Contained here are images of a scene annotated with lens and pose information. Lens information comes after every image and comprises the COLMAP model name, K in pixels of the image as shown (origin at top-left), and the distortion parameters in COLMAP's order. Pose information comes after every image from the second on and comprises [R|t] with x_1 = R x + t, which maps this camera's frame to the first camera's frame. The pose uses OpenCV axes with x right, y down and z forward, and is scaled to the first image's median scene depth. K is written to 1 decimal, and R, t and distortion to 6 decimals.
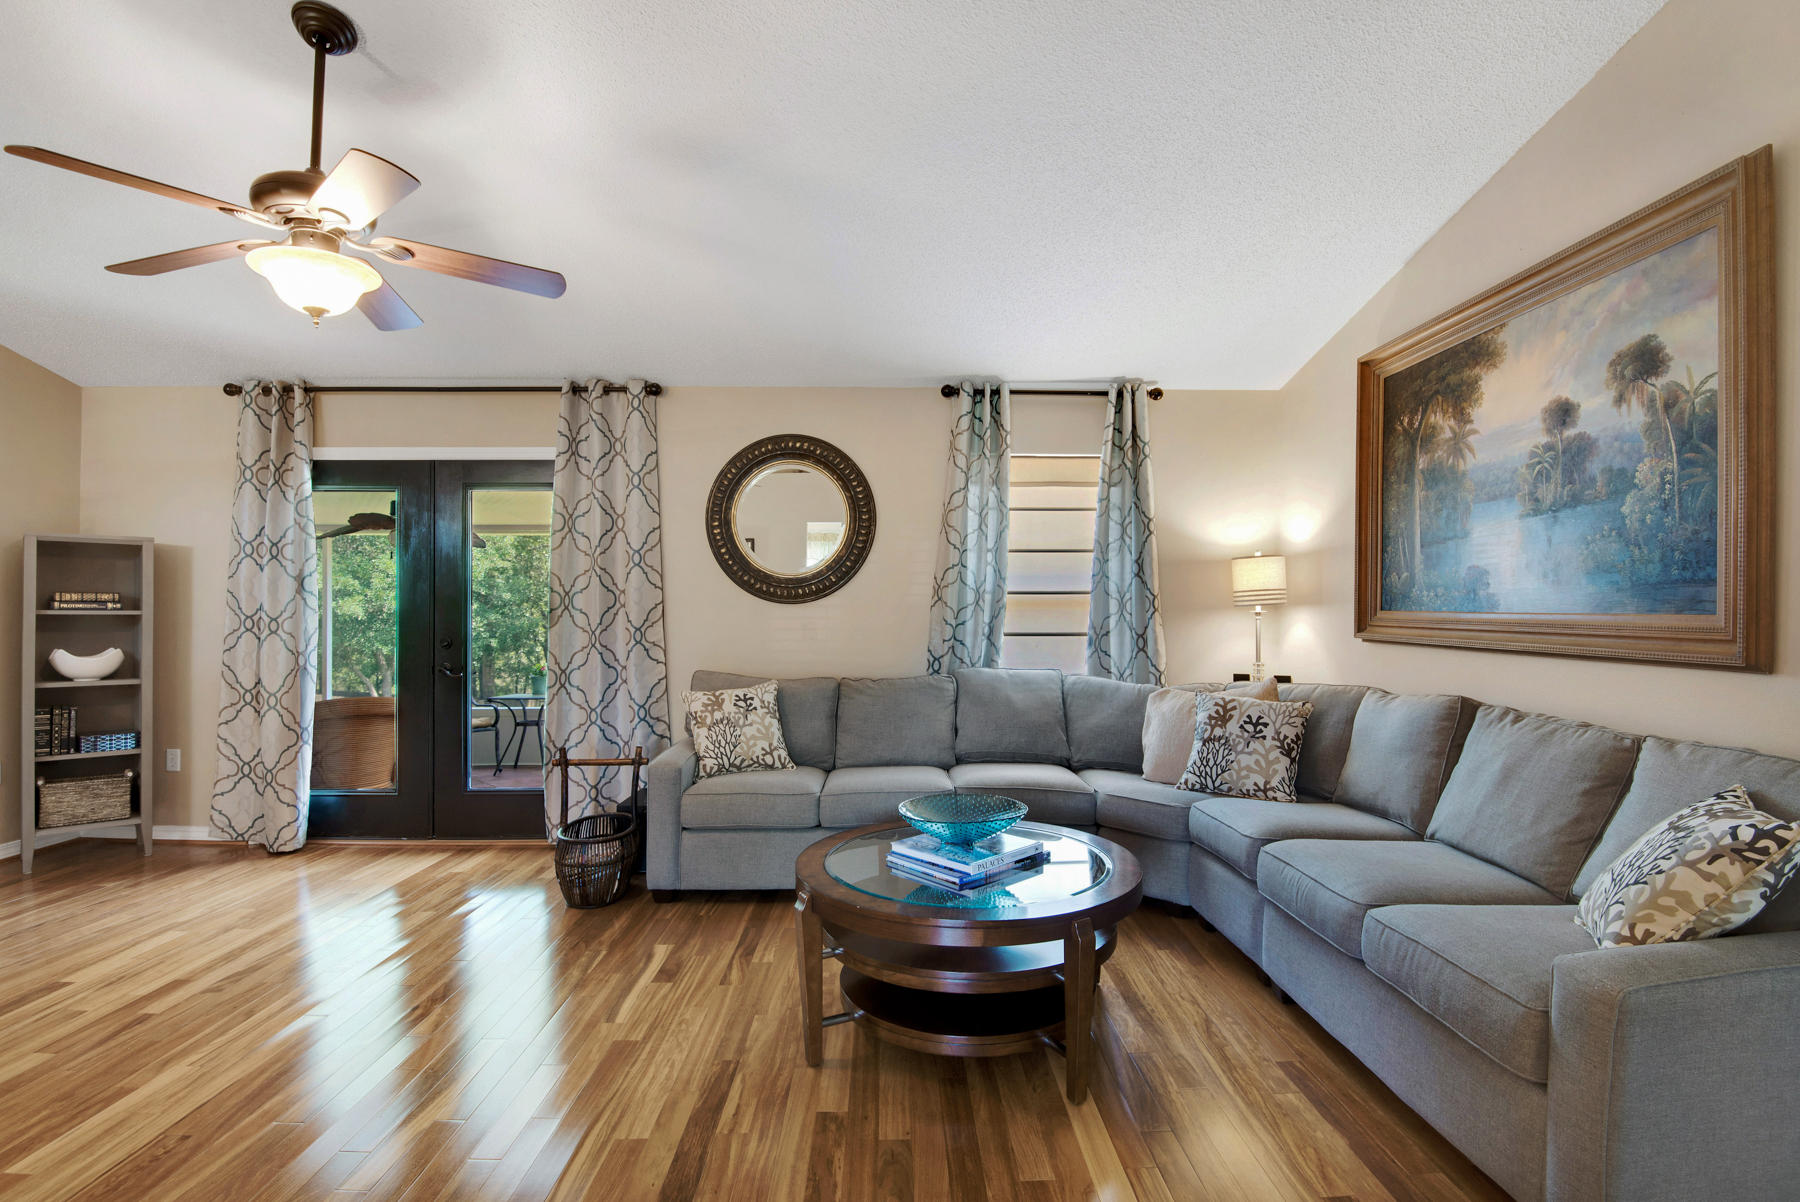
lens RADIAL K [[842.7, 0, 908.9], [0, 842.7, 617.6], [0, 0, 1]] dist [-0.022117, -0.010842]
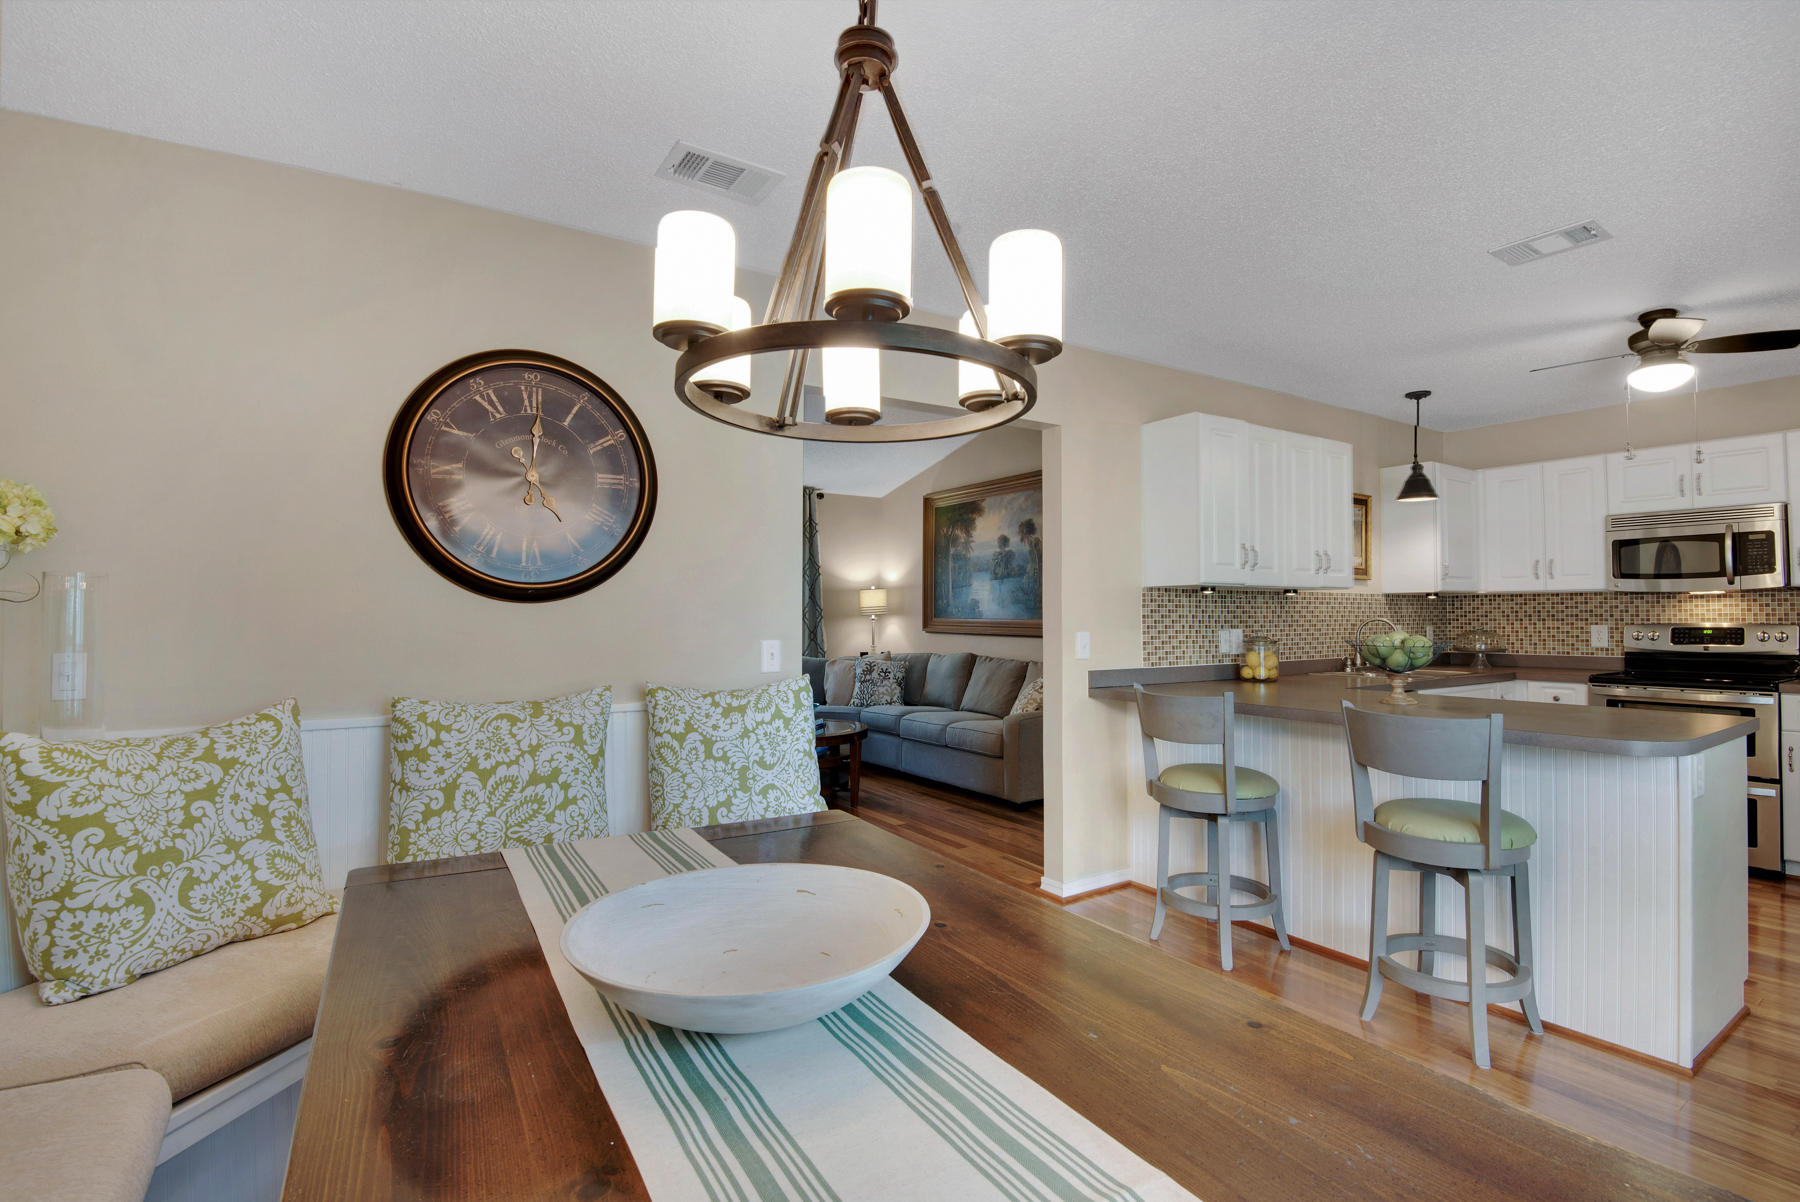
lens RADIAL K [[842.7, 0, 910.4], [0, 842.7, 607.0], [0, 0, 1]] dist [-0.022117, -0.010842]
pose [[0.849926, 0.004805, 0.526880, -0.564293], [0.004105, 0.999868, -0.015741, -0.001211], [-0.526886, 0.015541, 0.849794, -0.721421]]
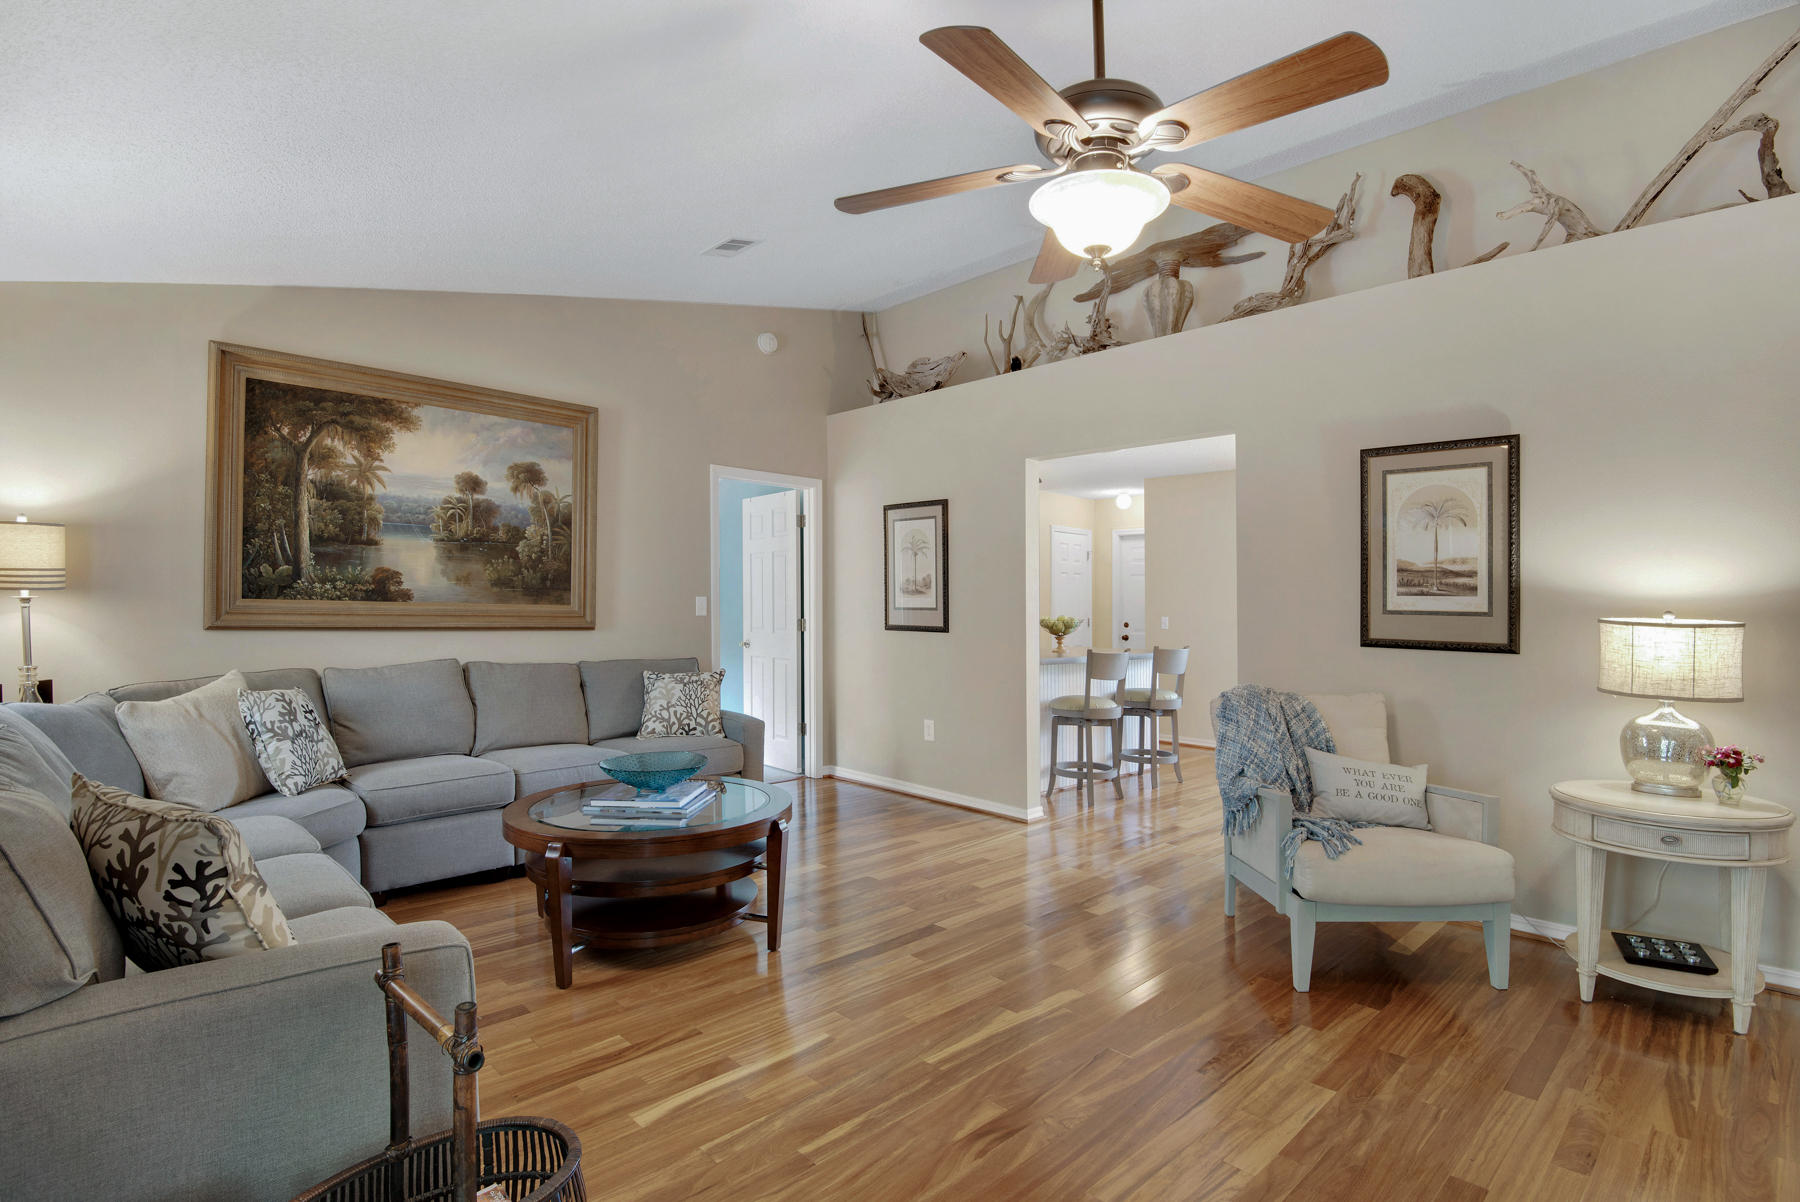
lens RADIAL K [[880.7, 0, 923.7], [0, 880.7, 619.1], [0, 0, 1]] dist [-0.013615, -0.006490]
pose [[-0.693647, -0.013379, 0.720191, -0.748517], [-0.004419, 0.999888, 0.014318, -0.002214], [-0.720302, 0.006749, -0.693628, 1.058421]]
